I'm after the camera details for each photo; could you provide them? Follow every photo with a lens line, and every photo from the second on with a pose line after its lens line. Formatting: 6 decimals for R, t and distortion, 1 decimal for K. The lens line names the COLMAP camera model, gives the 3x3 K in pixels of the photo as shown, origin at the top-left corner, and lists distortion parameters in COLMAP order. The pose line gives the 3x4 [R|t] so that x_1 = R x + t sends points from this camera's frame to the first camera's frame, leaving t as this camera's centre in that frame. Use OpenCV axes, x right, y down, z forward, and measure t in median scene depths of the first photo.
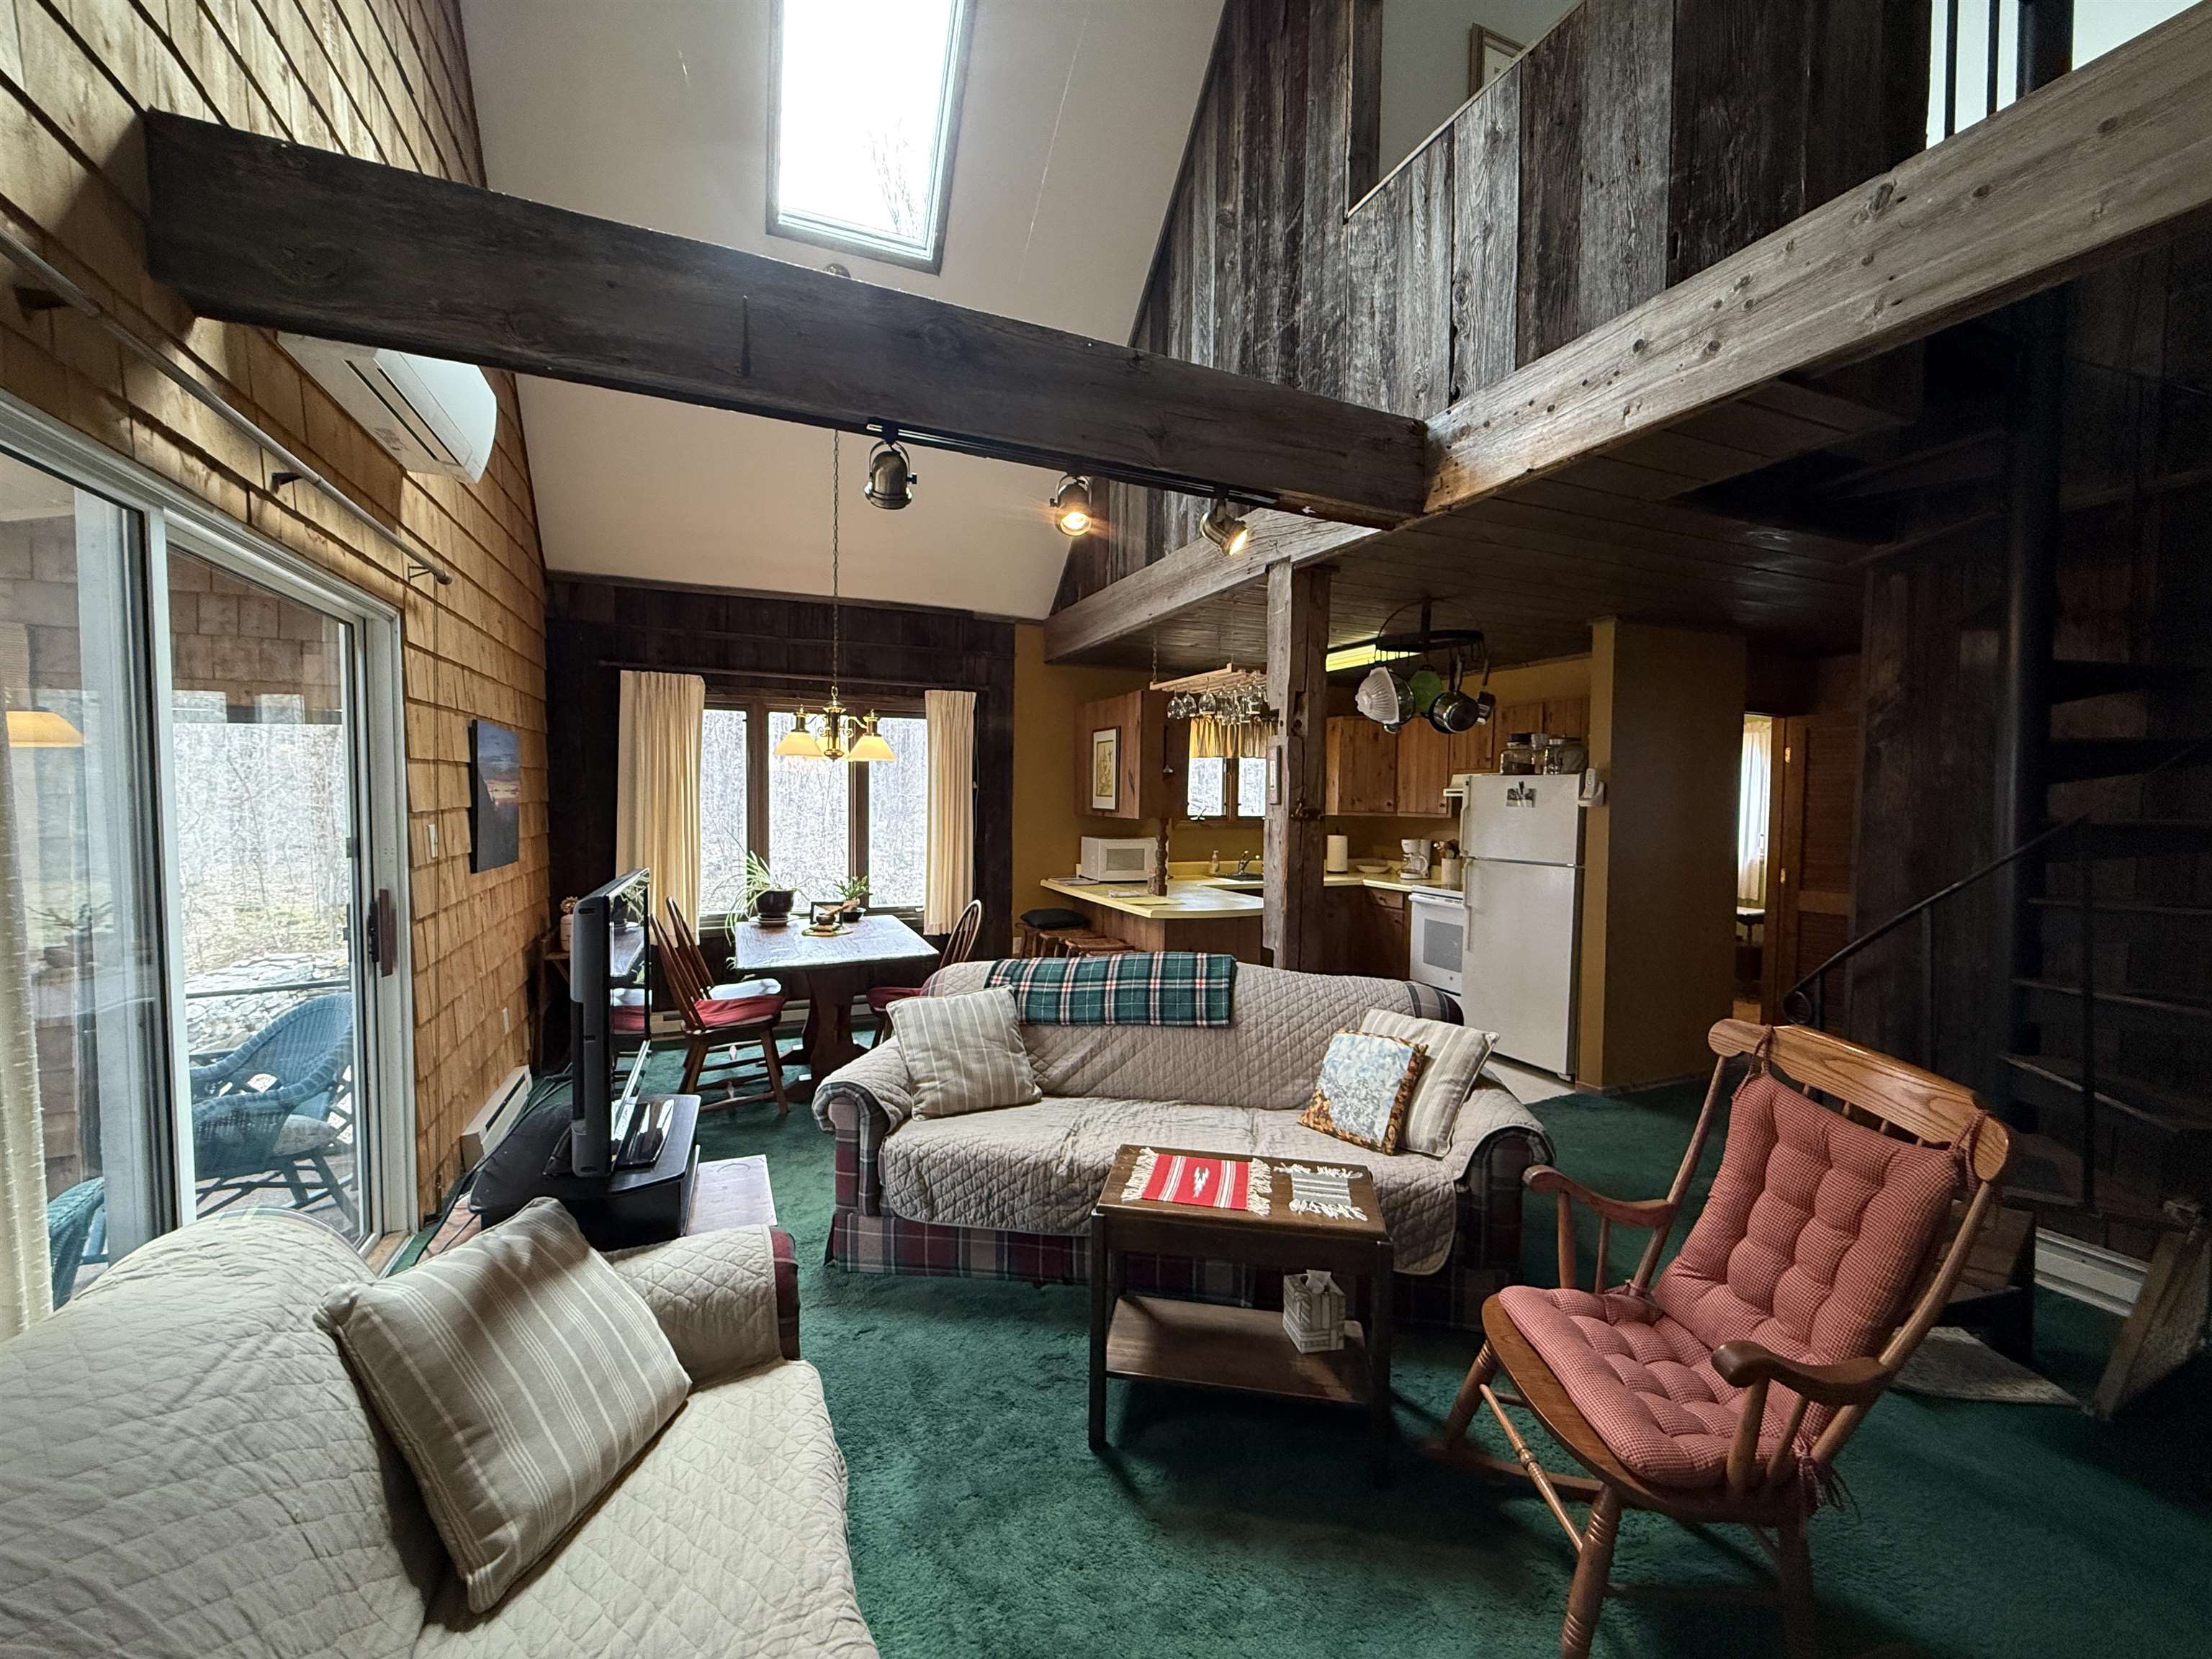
lens RADIAL K [[878.6, 0, 1111.3], [0, 878.6, 834.2], [0, 0, 1]] dist [-0.000376, -0.000085]
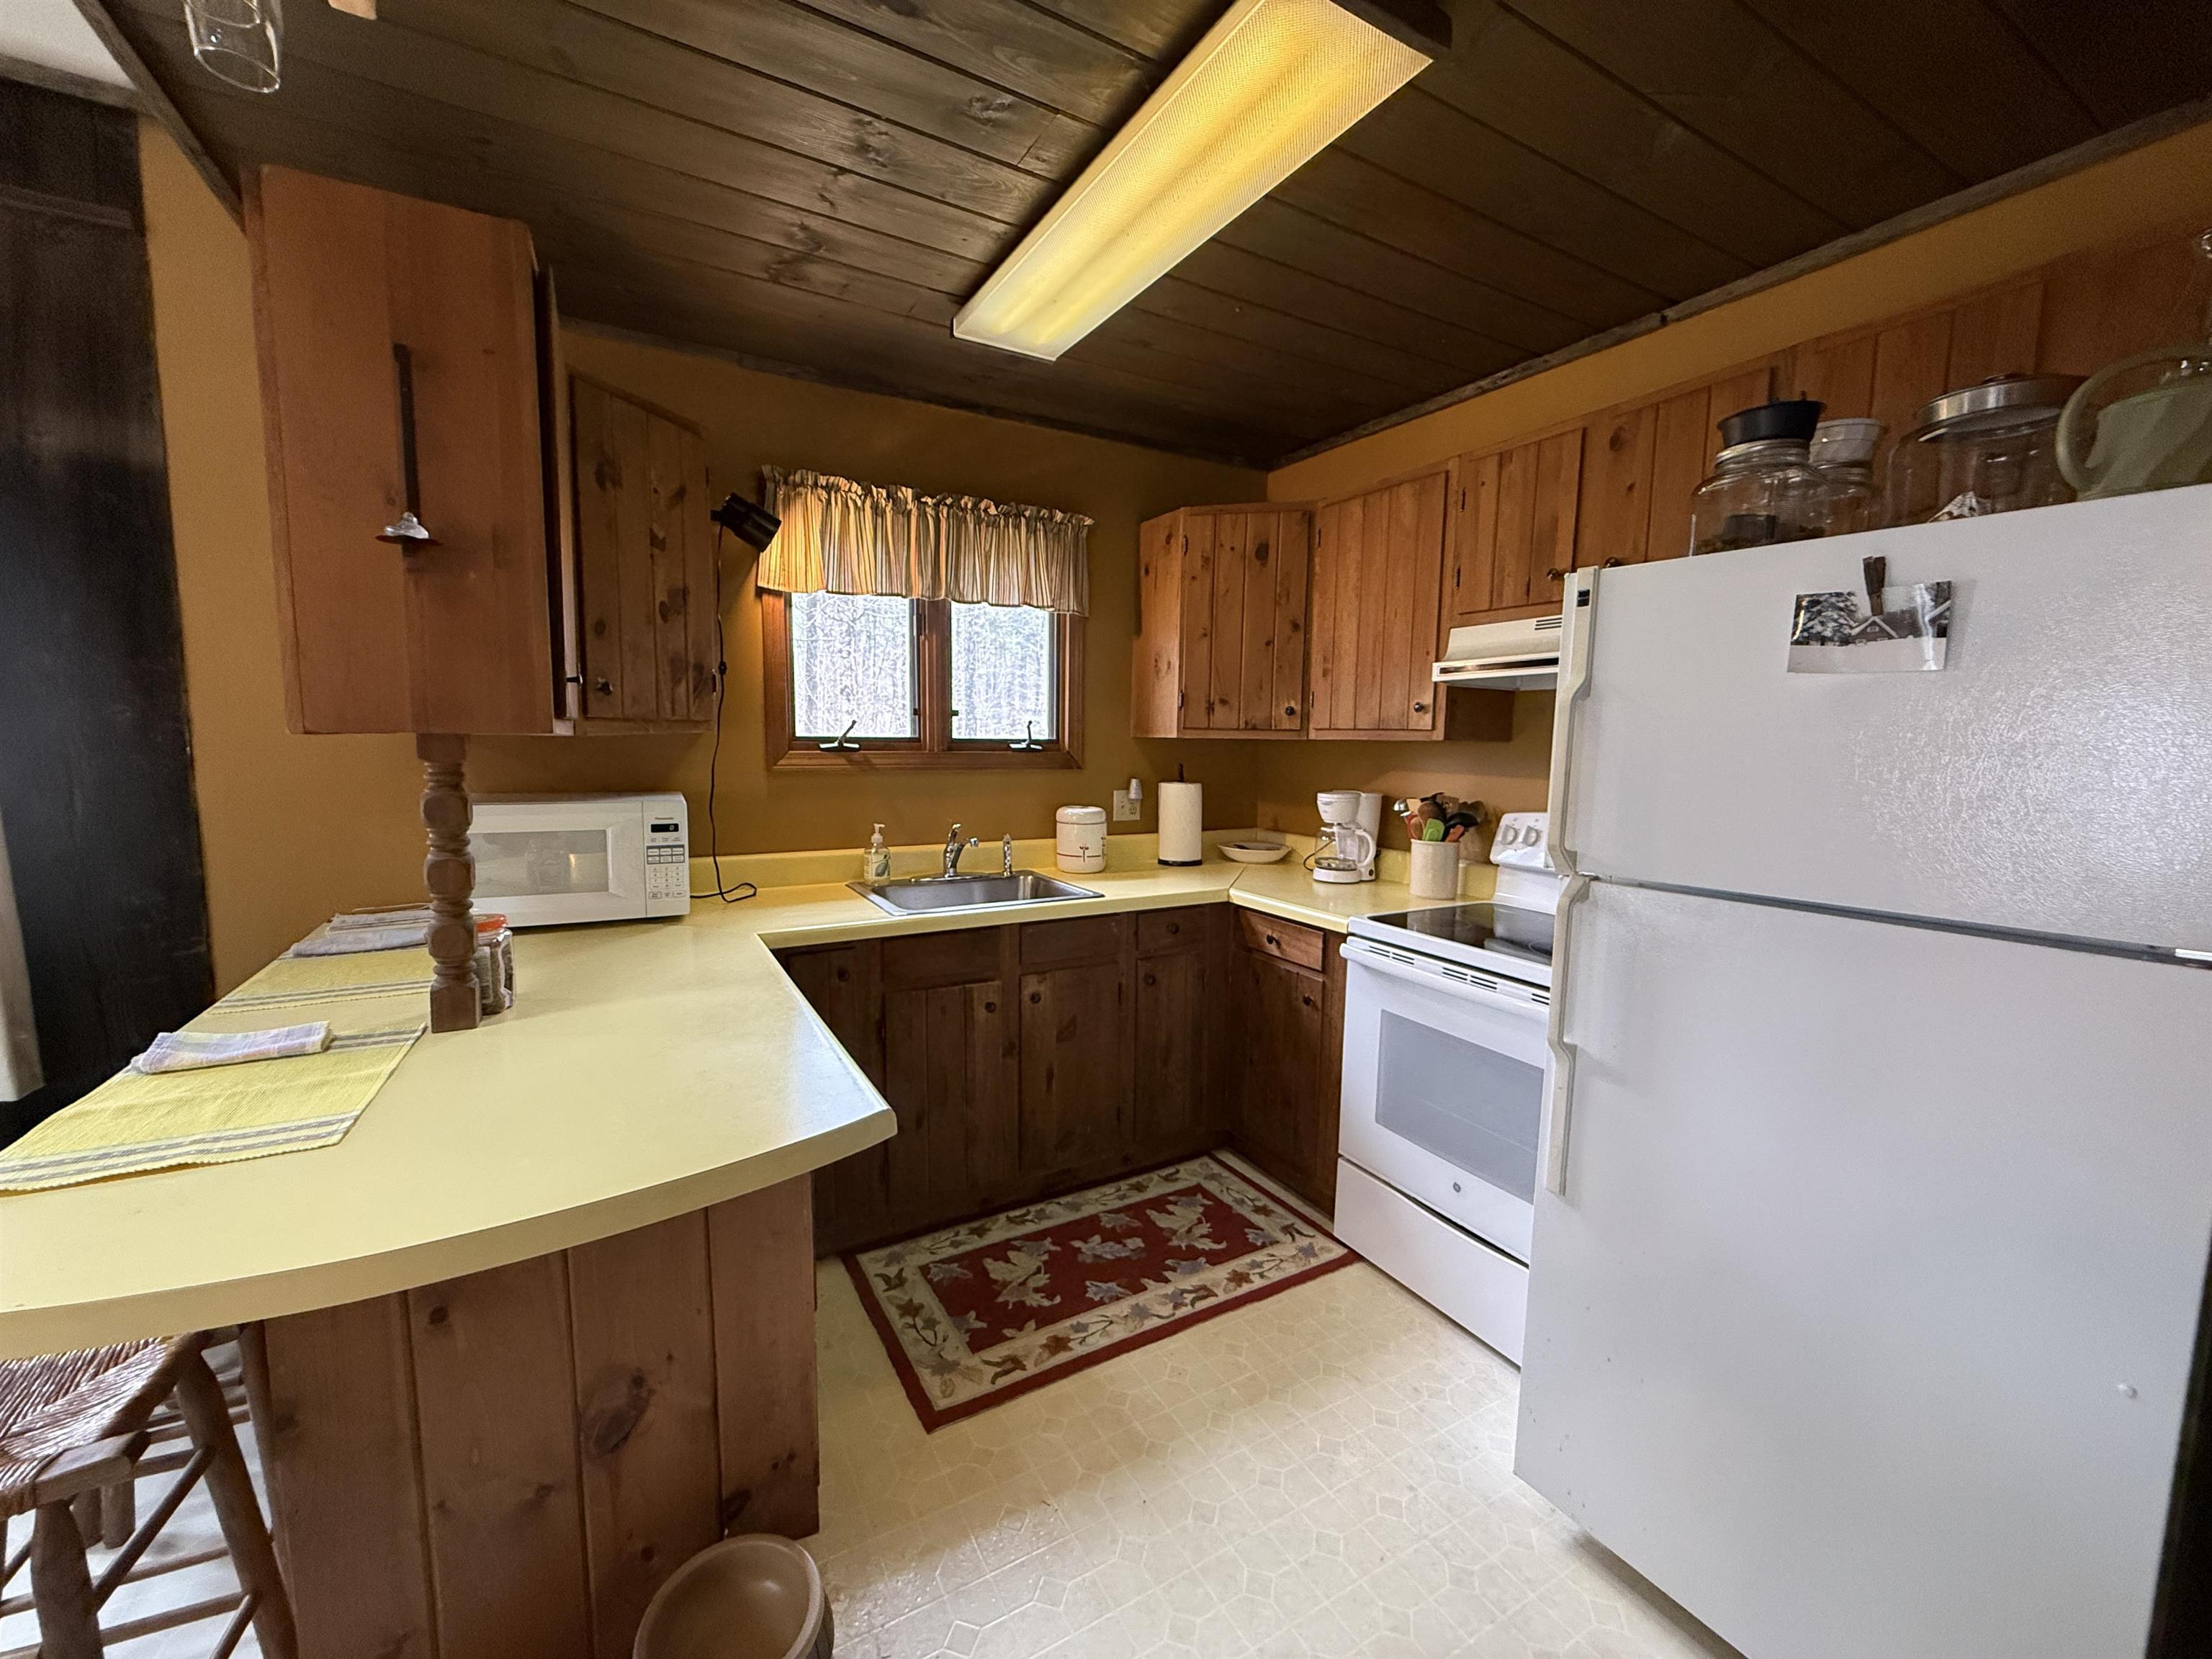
lens RADIAL K [[878.6, 0, 1108.2], [0, 878.6, 830.3], [0, 0, 1]] dist [-0.000376, -0.000085]
pose [[0.994438, -0.012287, 0.104605, 0.180570], [0.005255, 0.997723, 0.067233, -0.004757], [-0.105193, -0.066309, 0.992239, 0.575254]]
